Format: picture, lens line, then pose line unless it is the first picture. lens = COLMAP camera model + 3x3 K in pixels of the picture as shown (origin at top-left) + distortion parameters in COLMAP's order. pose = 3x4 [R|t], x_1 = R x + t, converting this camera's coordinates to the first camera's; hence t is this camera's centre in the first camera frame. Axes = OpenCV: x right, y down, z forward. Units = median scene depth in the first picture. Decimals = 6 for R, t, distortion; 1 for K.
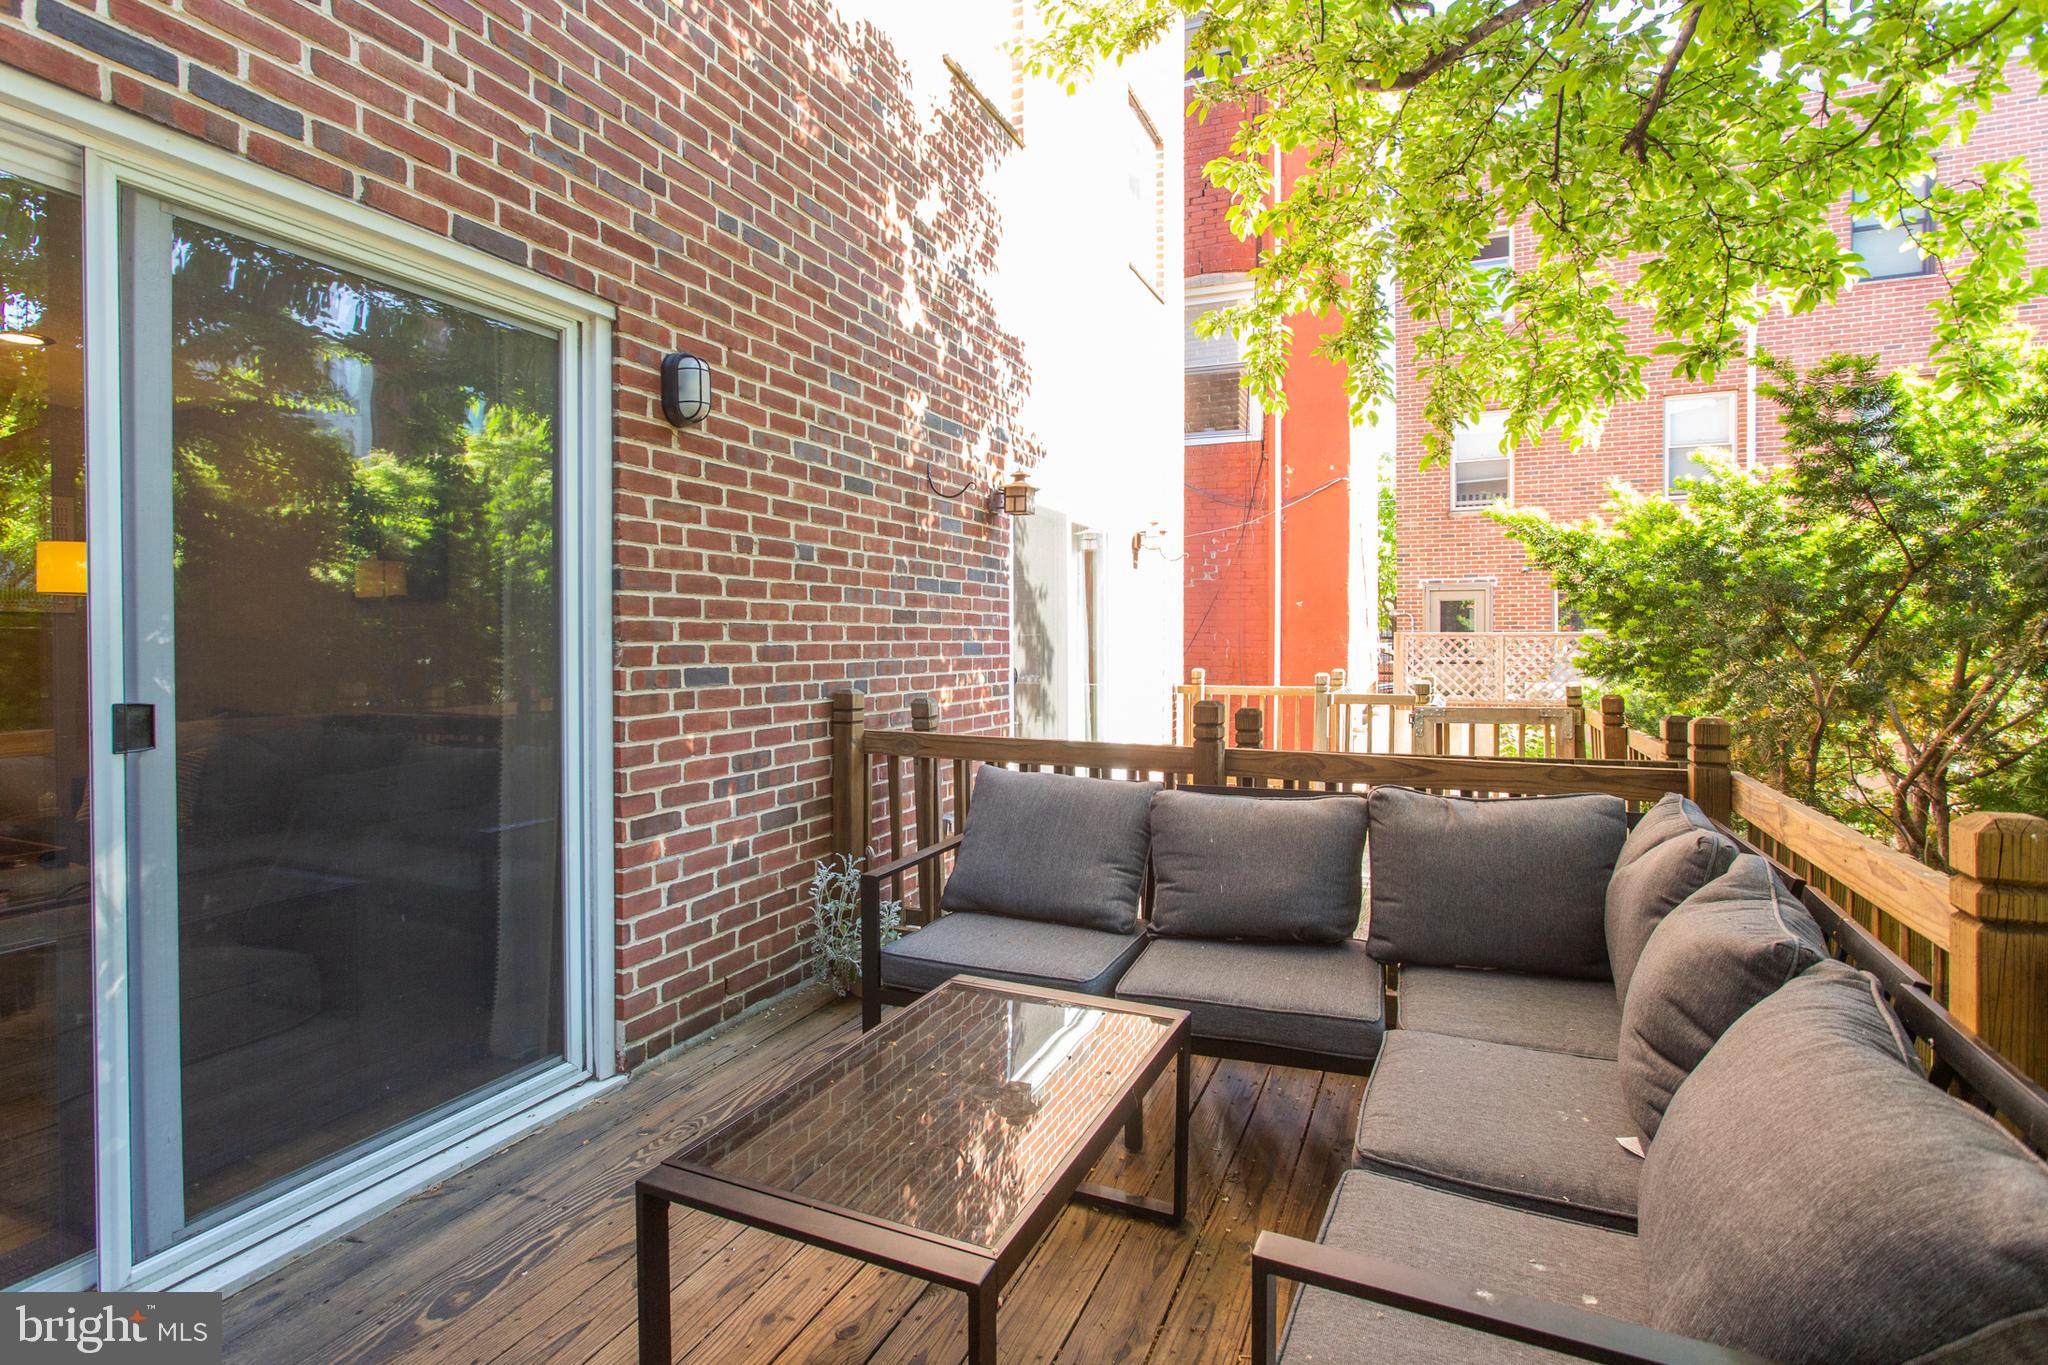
lens RADIAL K [[1013.0, 0, 994.6], [0, 1013.0, 659.4], [0, 0, 1]] dist [-0.014784, 0.016039]
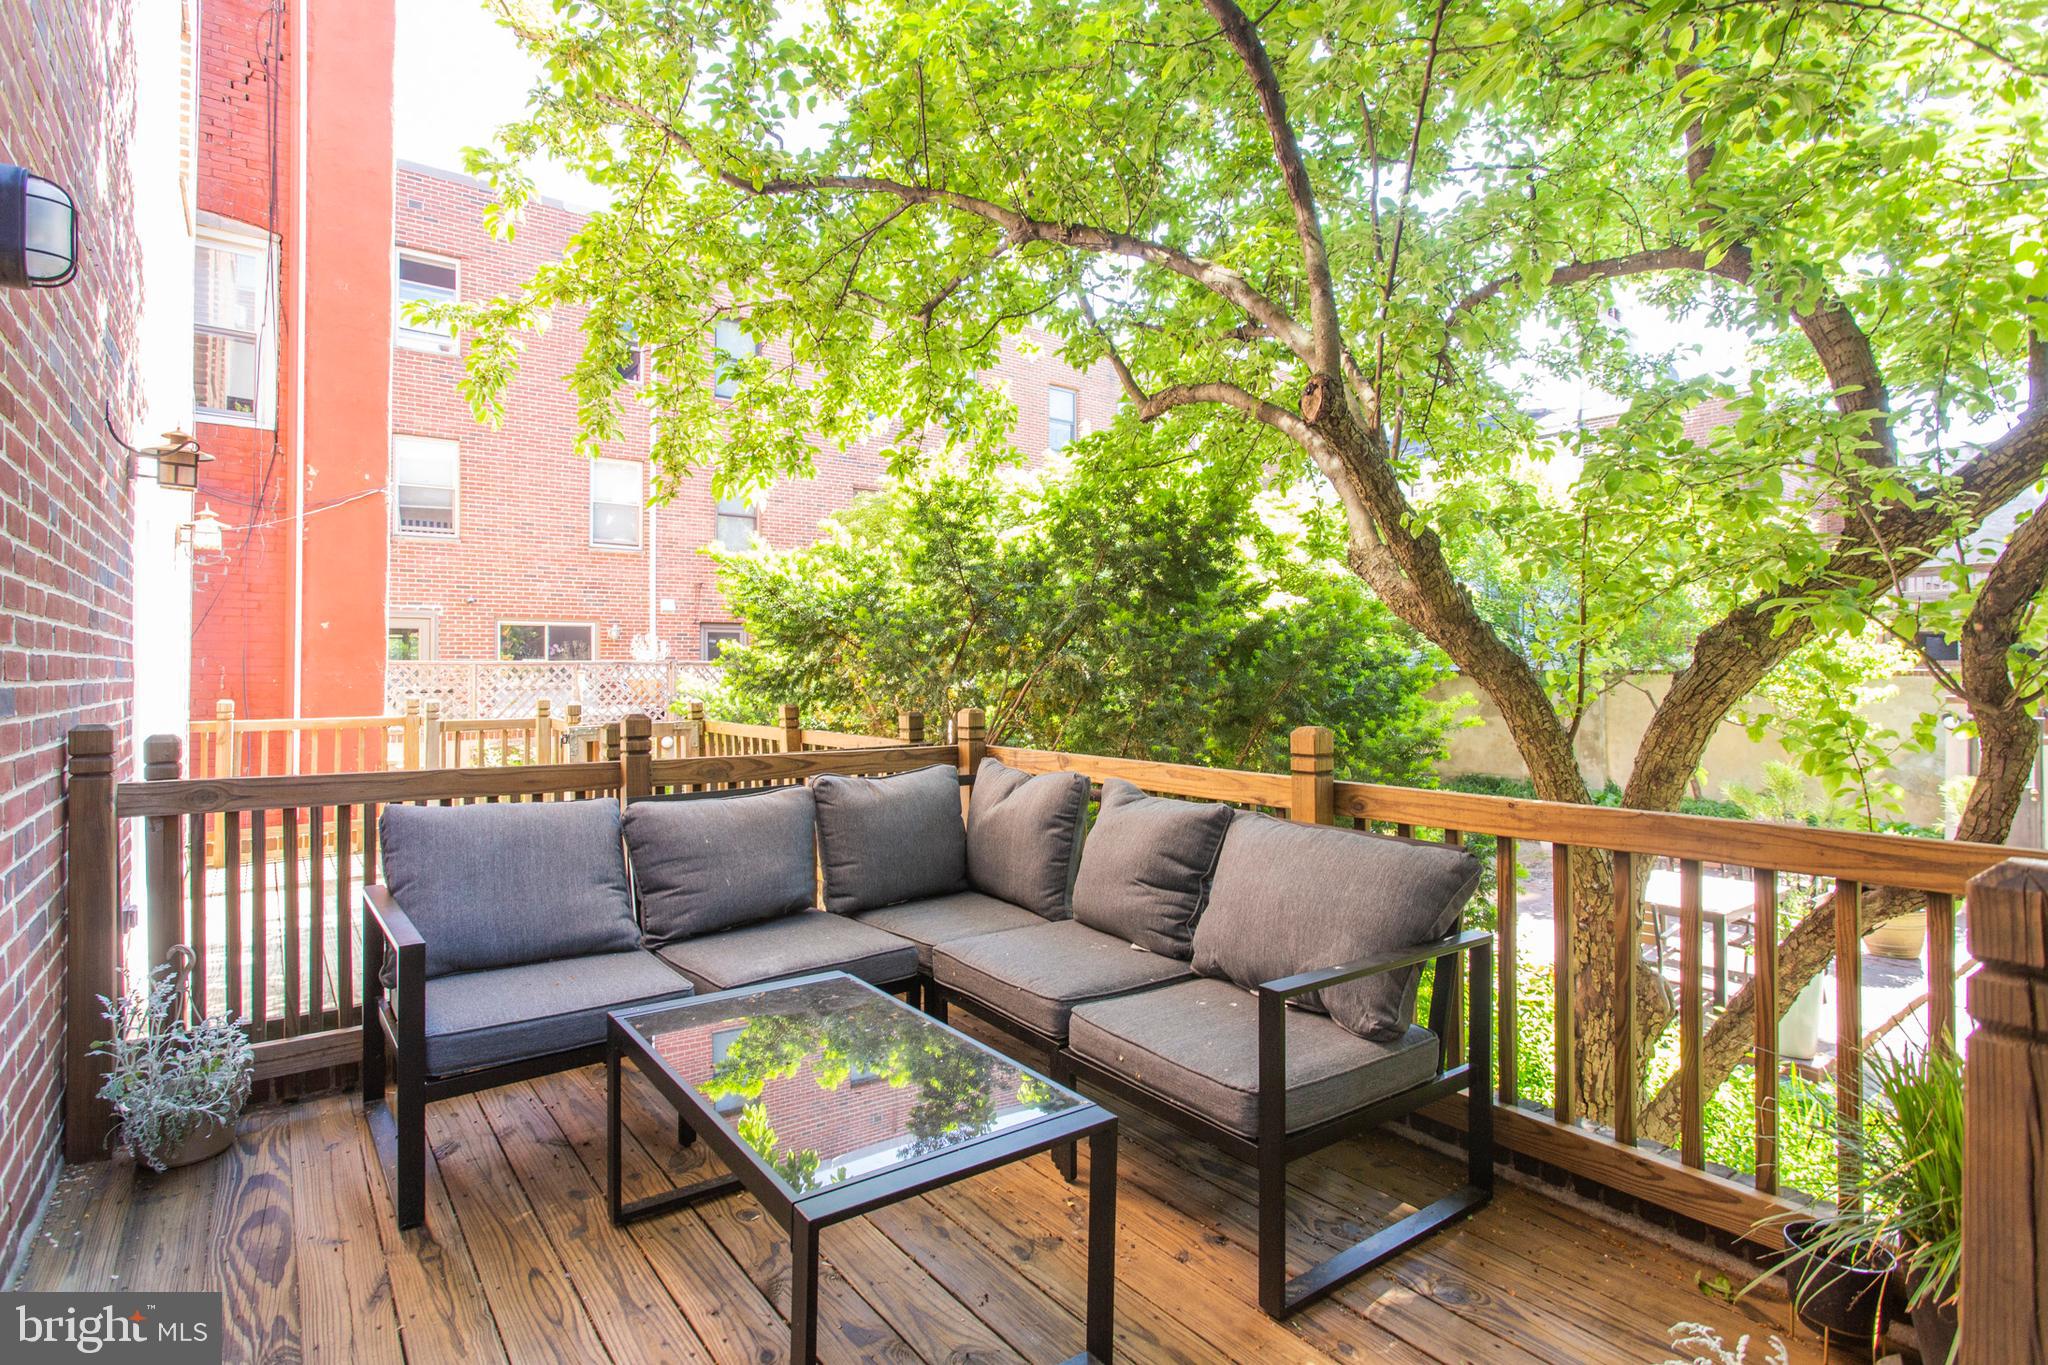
lens RADIAL K [[1013.0, 0, 994.6], [0, 1013.0, 659.4], [0, 0, 1]] dist [-0.014784, 0.016039]
pose [[0.495735, 0.009262, 0.868425, -0.387040], [0.019112, 0.999585, -0.021570, 0.011142], [-0.868264, 0.027290, 0.495352, 0.140250]]
